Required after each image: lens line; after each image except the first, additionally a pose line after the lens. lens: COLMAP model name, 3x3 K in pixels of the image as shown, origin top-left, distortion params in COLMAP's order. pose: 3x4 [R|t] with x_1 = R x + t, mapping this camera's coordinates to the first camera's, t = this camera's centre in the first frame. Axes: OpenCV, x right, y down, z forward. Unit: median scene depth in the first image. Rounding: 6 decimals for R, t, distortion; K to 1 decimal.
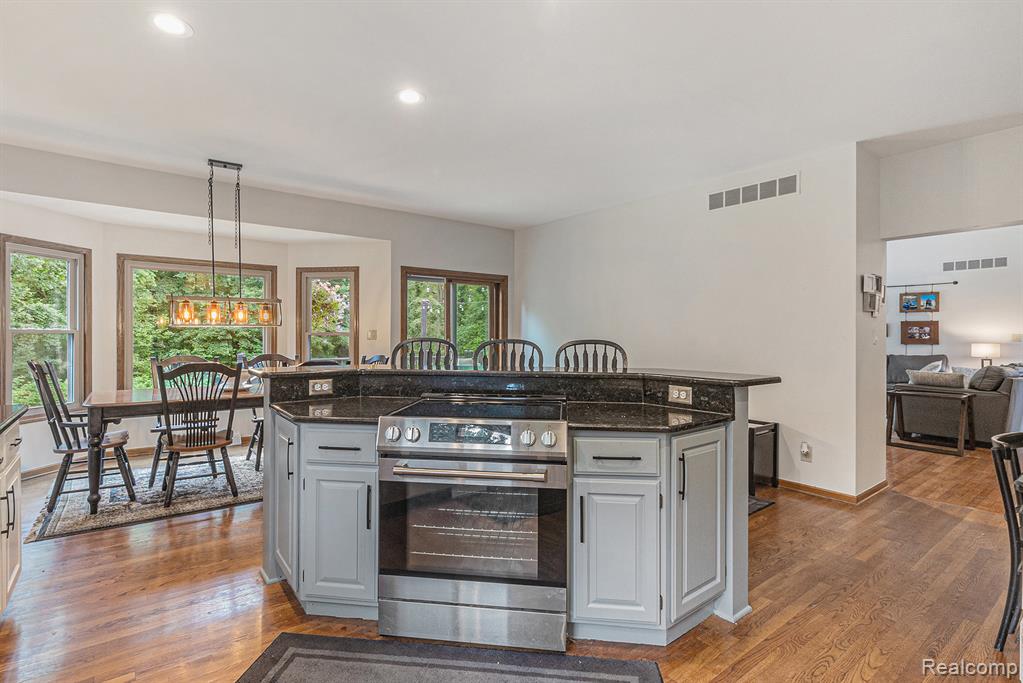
lens RADIAL K [[497.1, 0, 502.4], [0, 497.1, 336.4], [0, 0, 1]] dist [0.000007, -0.000531]
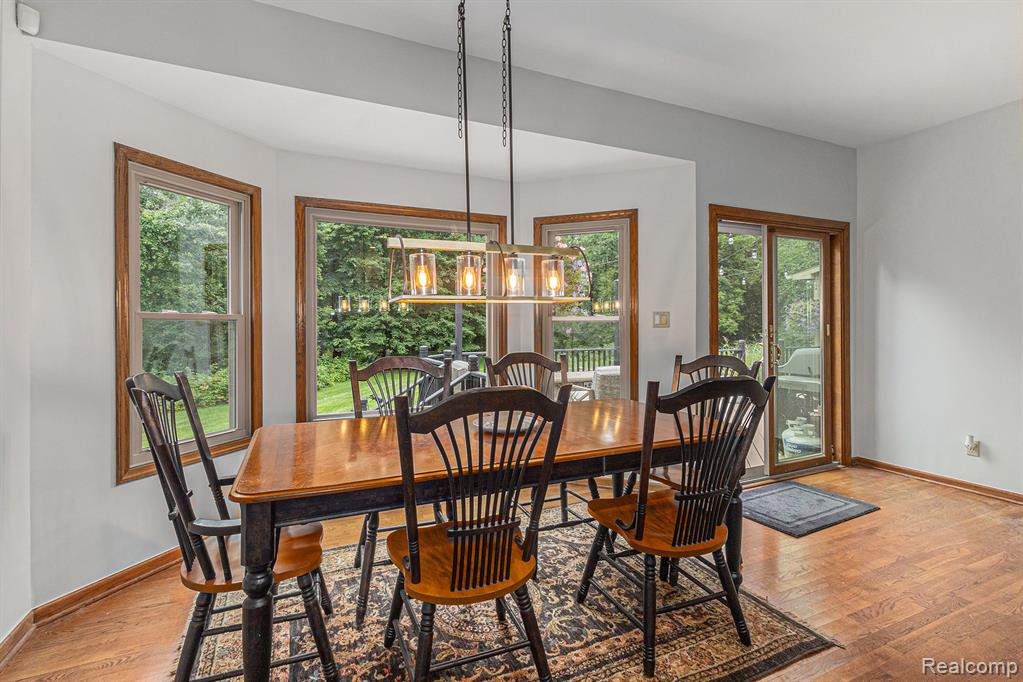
lens RADIAL K [[475.7, 0, 509.1], [0, 475.7, 323.7], [0, 0, 1]] dist [0.000101, 0.000234]
pose [[0.974186, -0.007427, -0.225626, -0.362161], [0.006639, 0.999969, -0.004253, 0.003077], [0.225651, 0.002645, 0.974205, 0.455312]]
